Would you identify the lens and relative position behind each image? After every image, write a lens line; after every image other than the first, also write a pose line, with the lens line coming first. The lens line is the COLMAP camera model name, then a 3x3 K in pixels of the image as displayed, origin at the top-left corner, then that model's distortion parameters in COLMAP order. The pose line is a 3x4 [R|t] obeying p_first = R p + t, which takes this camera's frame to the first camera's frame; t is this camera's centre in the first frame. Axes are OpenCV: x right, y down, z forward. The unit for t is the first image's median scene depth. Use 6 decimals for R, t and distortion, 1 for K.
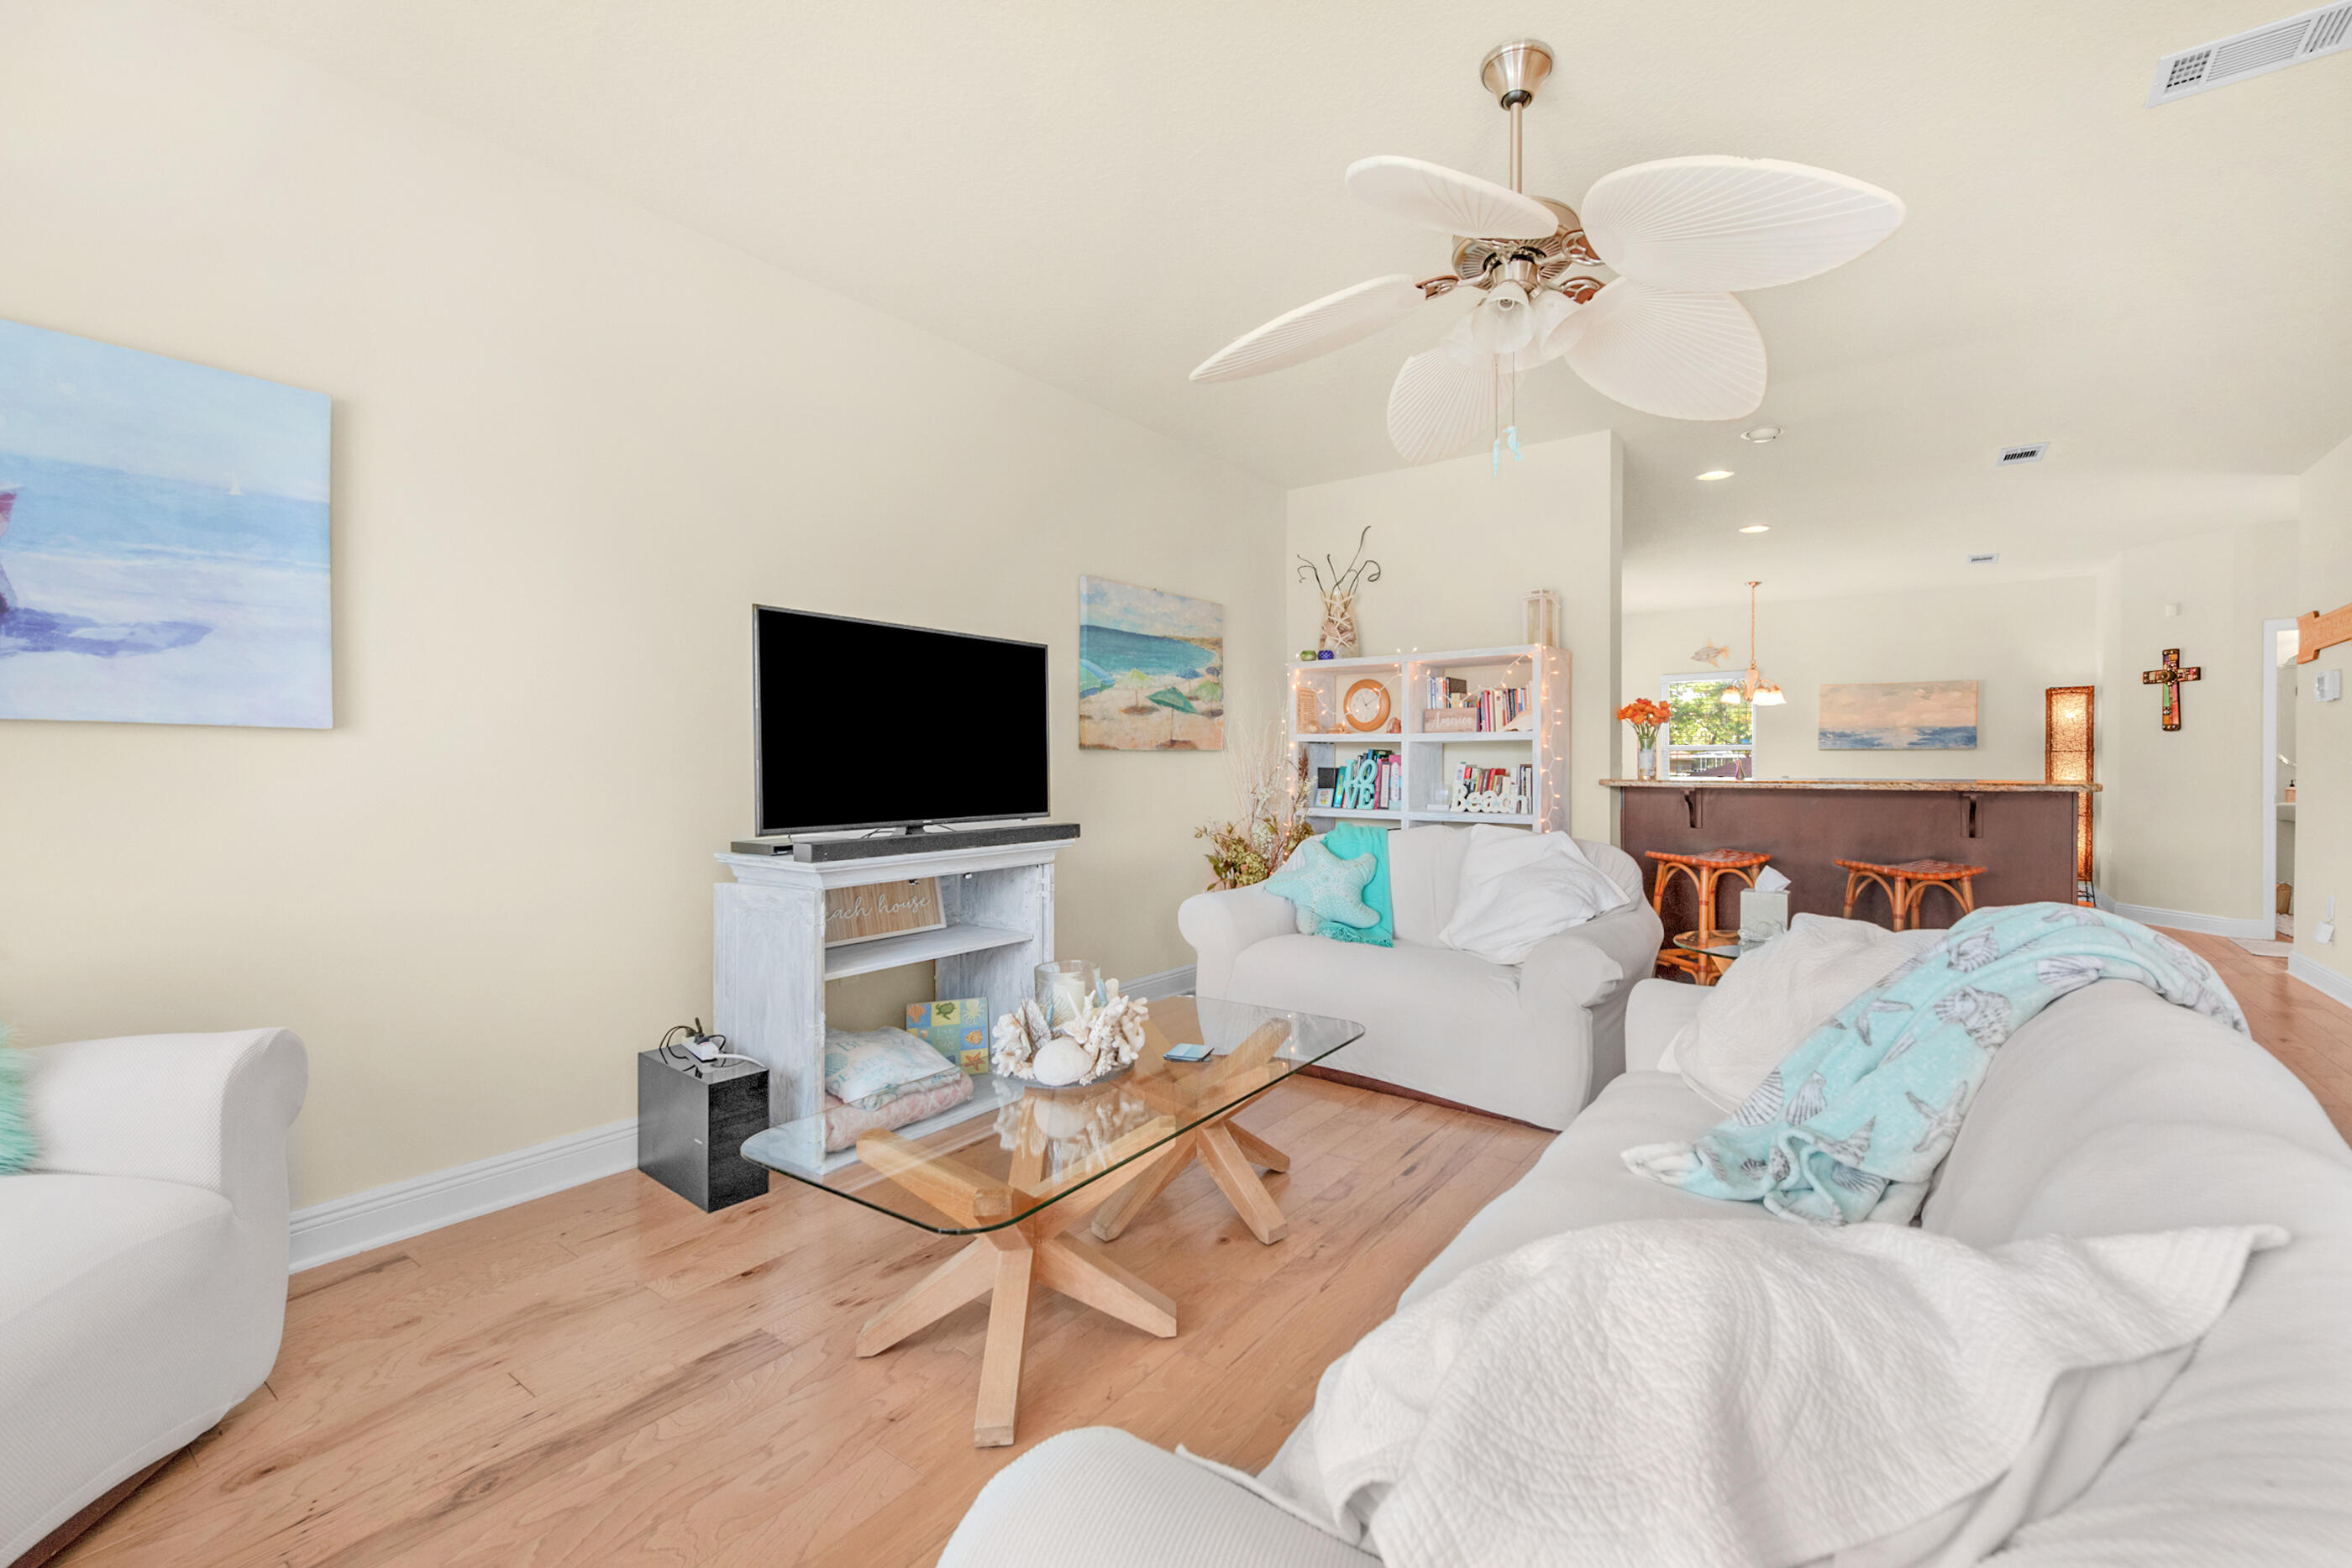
lens RADIAL K [[948.9, 0, 1254.4], [0, 948.9, 766.7], [0, 0, 1]] dist [0.001940, 0.001908]
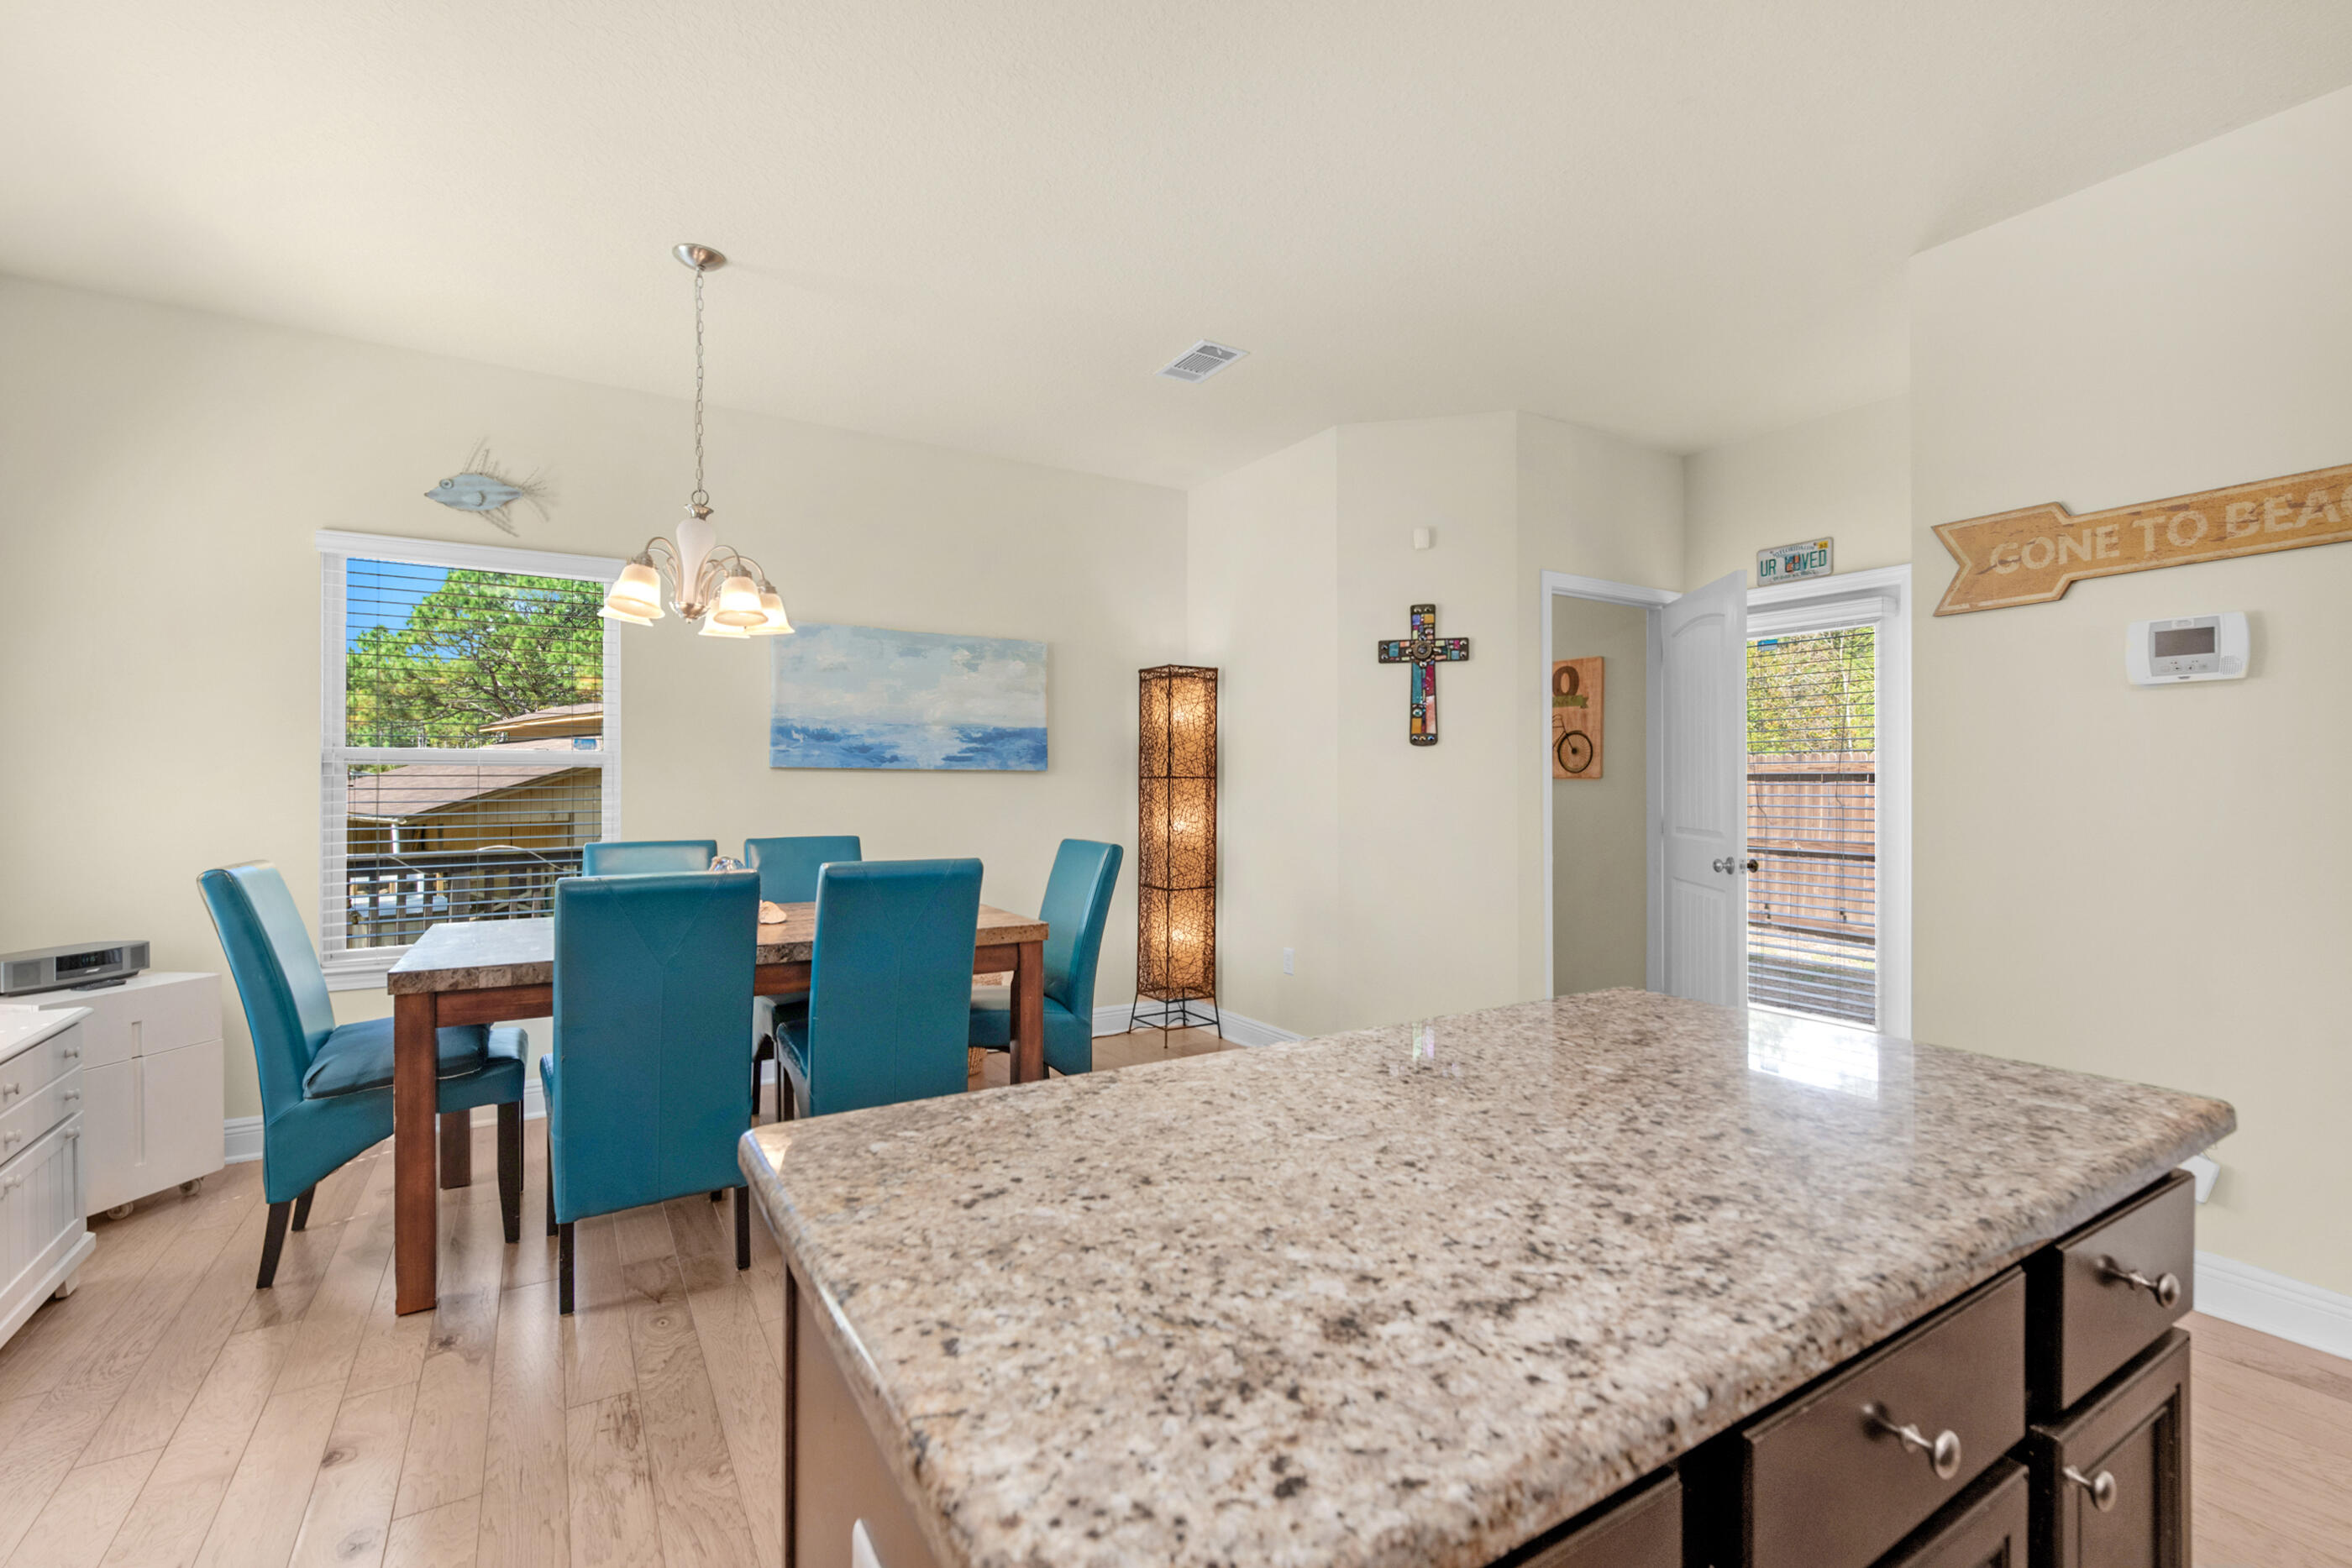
lens RADIAL K [[1003.8, 0, 1143.9], [0, 1003.8, 788.6], [0, 0, 1]] dist [0.004354, -0.003948]
pose [[0.405207, 0.000001, 0.914225, 0.479386], [-0.000437, 1.000000, 0.000192, -0.016715], [-0.914225, -0.000478, 0.405207, 1.281909]]
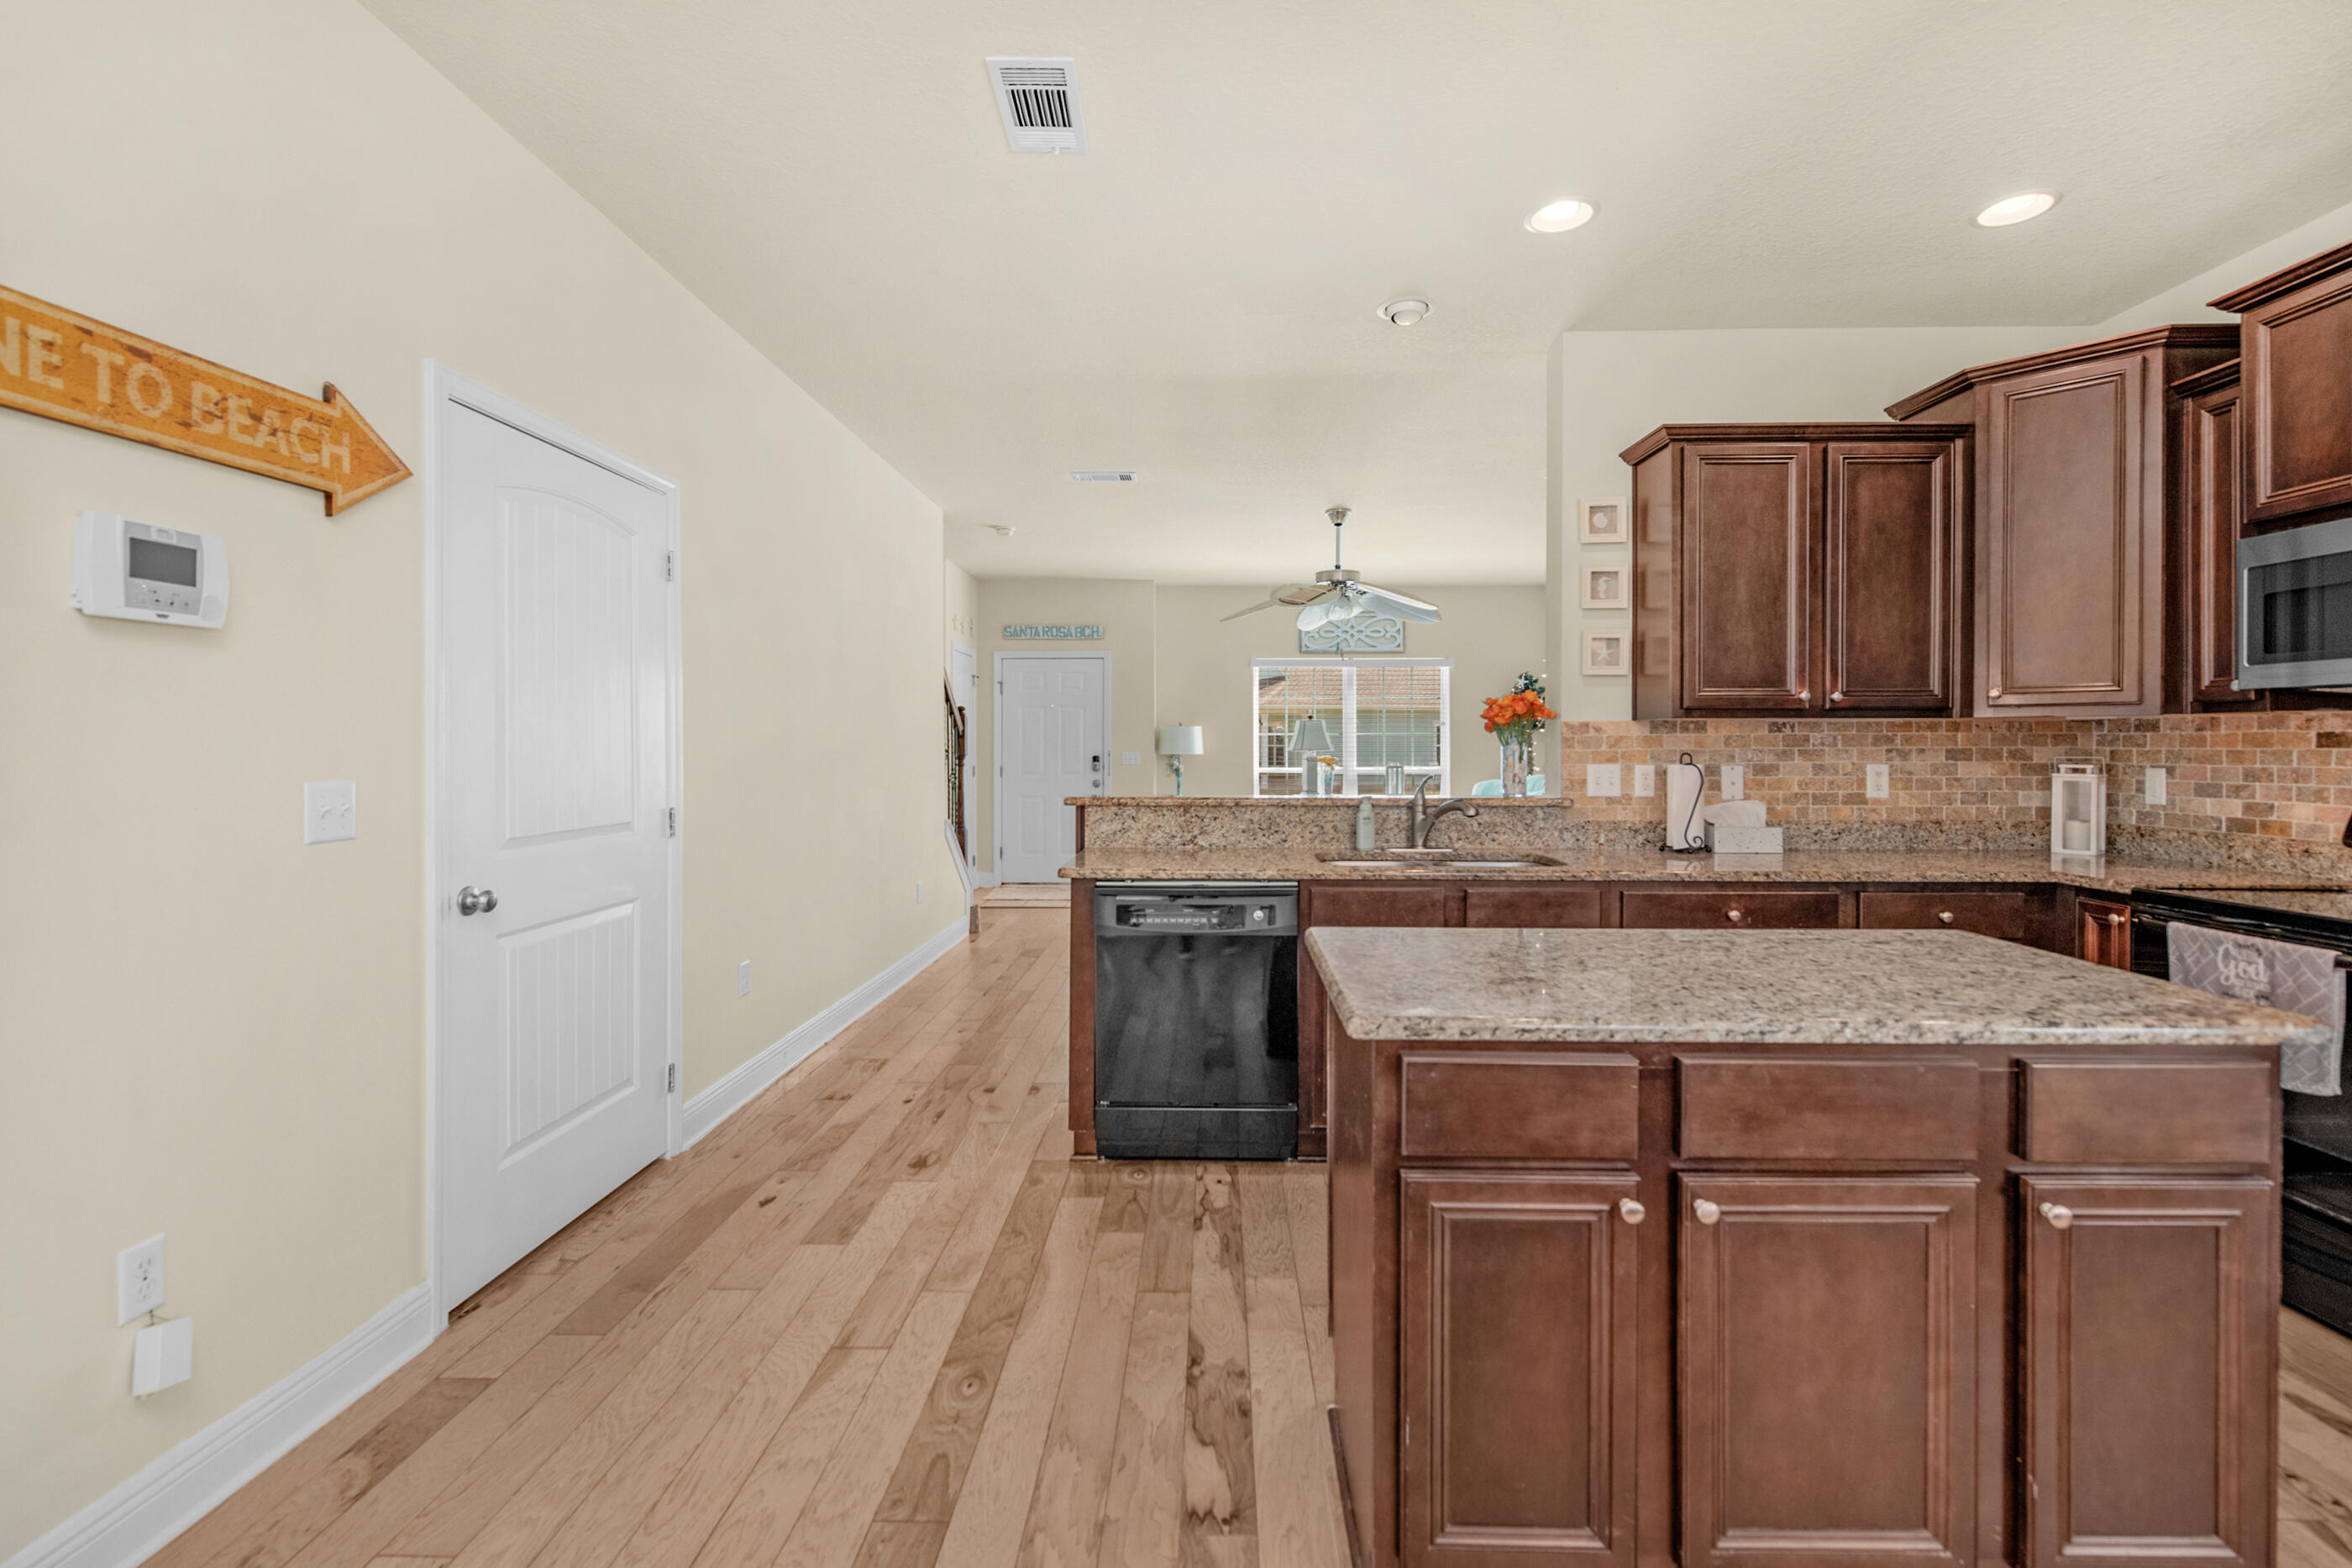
lens RADIAL K [[1003.8, 0, 1195.1], [0, 1003.8, 753.3], [0, 0, 1]] dist [0.004354, -0.003948]
pose [[-0.830904, 0.005692, -0.556387, 1.039215], [0.000181, 0.999950, 0.009959, -0.029705], [0.556416, 0.008175, -0.830863, 1.475673]]
